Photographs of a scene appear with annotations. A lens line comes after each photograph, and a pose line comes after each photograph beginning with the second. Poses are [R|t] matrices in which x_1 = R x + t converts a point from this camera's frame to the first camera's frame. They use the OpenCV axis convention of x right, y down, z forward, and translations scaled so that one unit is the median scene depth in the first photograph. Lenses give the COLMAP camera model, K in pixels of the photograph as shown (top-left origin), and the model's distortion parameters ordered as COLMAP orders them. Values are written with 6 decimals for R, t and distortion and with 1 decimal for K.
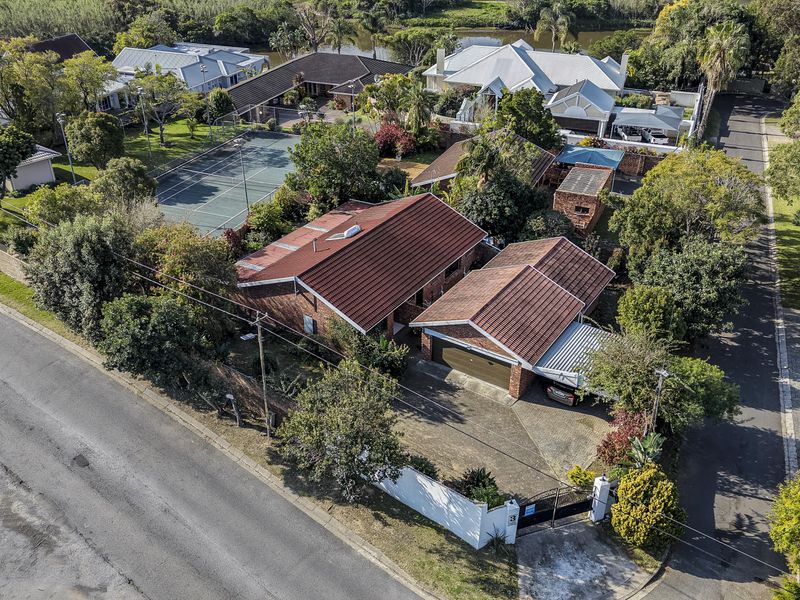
lens RADIAL K [[712.5, 0, 400.0], [0, 712.5, 300.0], [0, 0, 1]] dist [0.043514, -0.060648]
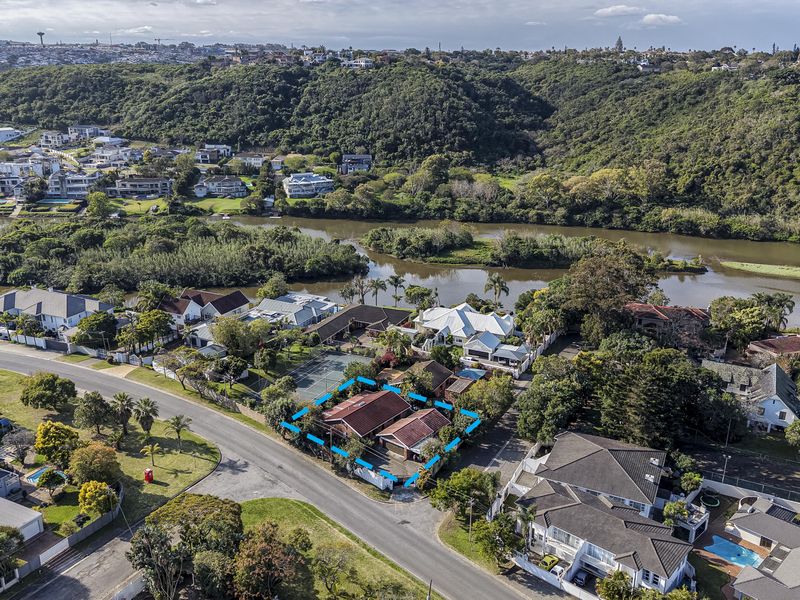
lens RADIAL K [[700.7, 0, 400.0], [0, 700.7, 300.0], [0, 0, 1]] dist [0.123391, -0.310257]
pose [[0.996499, 0.029000, -0.078419, 0.338535], [-0.045071, 0.976299, -0.211681, 0.102348], [0.070421, 0.214474, 0.974188, -2.125861]]
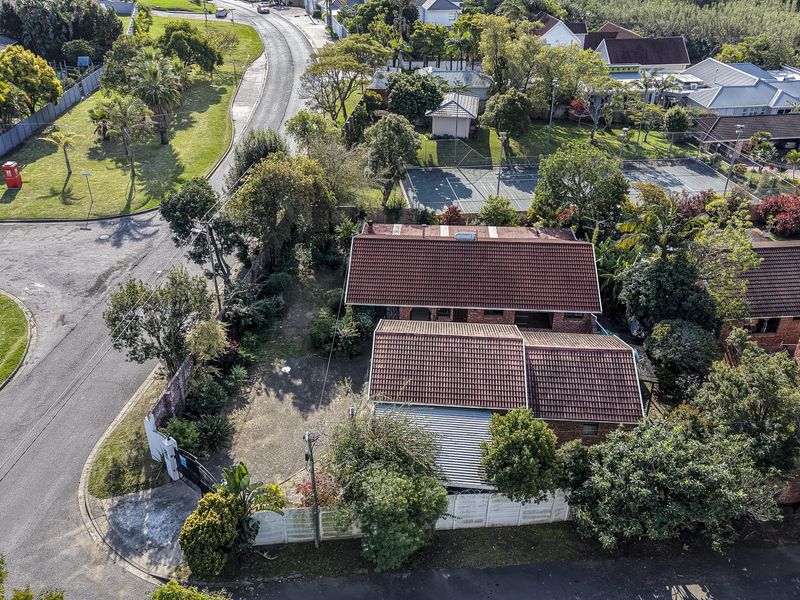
lens RADIAL K [[700.7, 0, 400.0], [0, 700.7, 300.0], [0, 0, 1]] dist [0.123391, -0.310257]
pose [[0.489377, 0.438791, -0.753639, 0.737151], [-0.447069, 0.868227, 0.215201, -0.207435], [0.748758, 0.231614, 0.621060, 0.372686]]
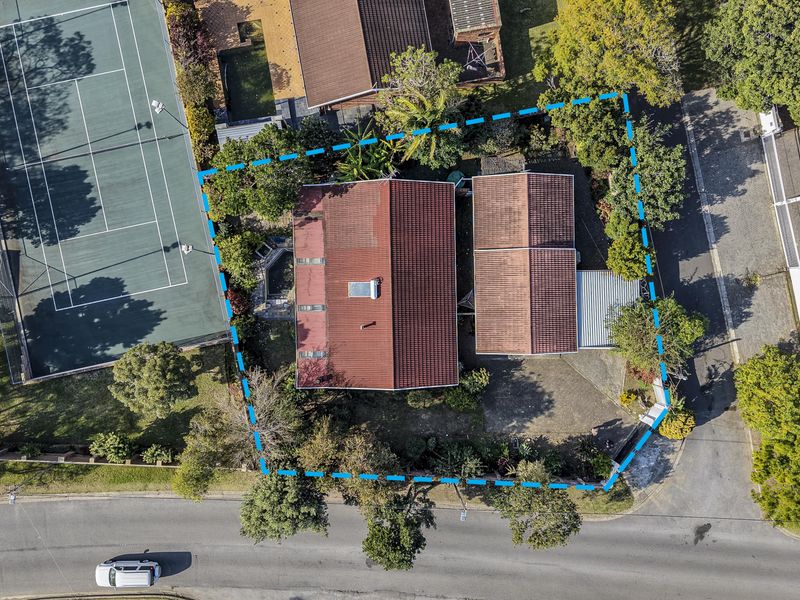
lens RADIAL K [[700.7, 0, 400.0], [0, 700.7, 300.0], [0, 0, 1]] dist [0.123391, -0.310257]
pose [[0.830116, -0.557505, 0.009750, -0.060022], [0.275478, 0.425260, 0.862129, -1.118258], [-0.484788, -0.712981, 0.506596, 0.458449]]
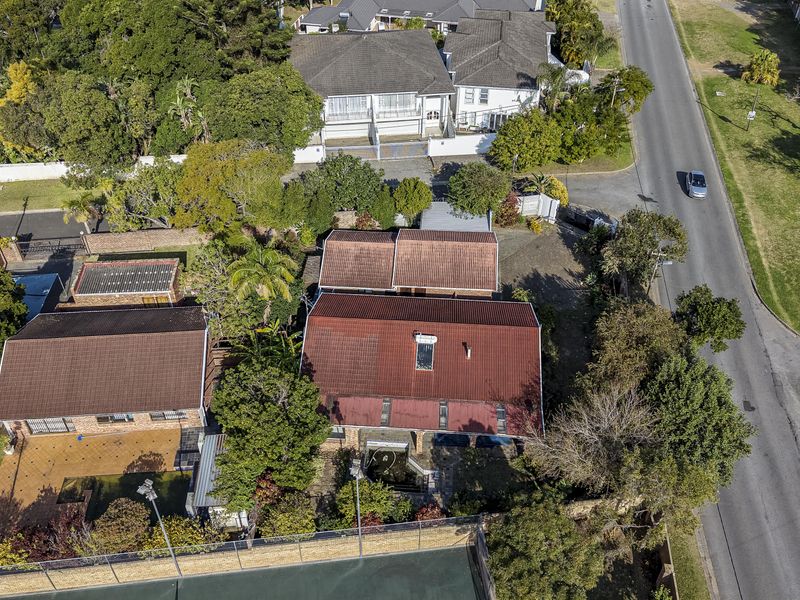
lens RADIAL K [[712.5, 0, 400.0], [0, 712.5, 300.0], [0, 0, 1]] dist [0.043514, -0.060648]
pose [[-0.479334, -0.571275, 0.666246, -0.739334], [0.444976, 0.496134, 0.745552, -0.956908], [-0.756462, 0.653832, 0.016389, 1.073134]]
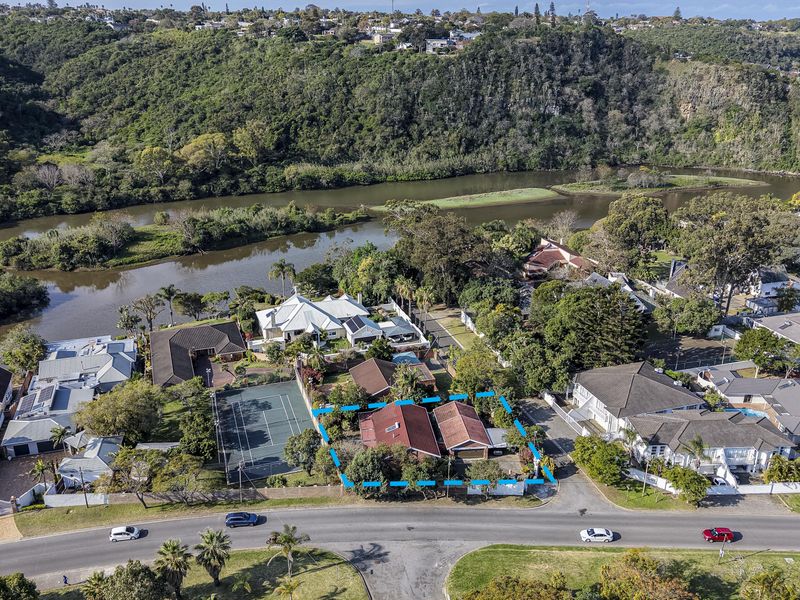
lens RADIAL K [[700.7, 0, 400.0], [0, 700.7, 300.0], [0, 0, 1]] dist [0.123391, -0.310257]
pose [[0.768806, -0.229771, 0.596777, -1.611062], [0.324107, 0.944484, -0.053890, -0.421016], [-0.551264, 0.234850, 0.800596, -1.246004]]
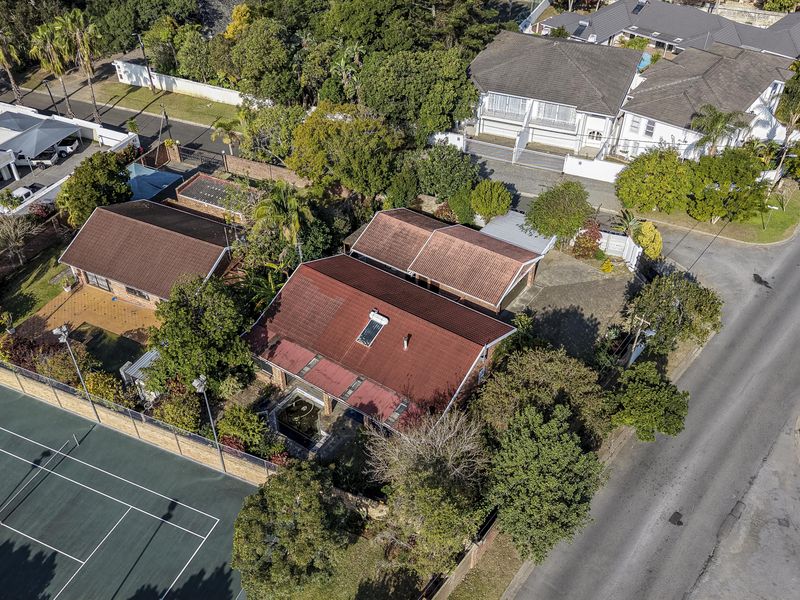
lens RADIAL K [[712.5, 0, 400.0], [0, 712.5, 300.0], [0, 0, 1]] dist [0.043514, -0.060648]
pose [[0.032057, -0.648009, 0.760957, -0.903993], [0.508049, 0.666219, 0.545930, -0.718737], [-0.860732, 0.369102, 0.350578, 0.669441]]
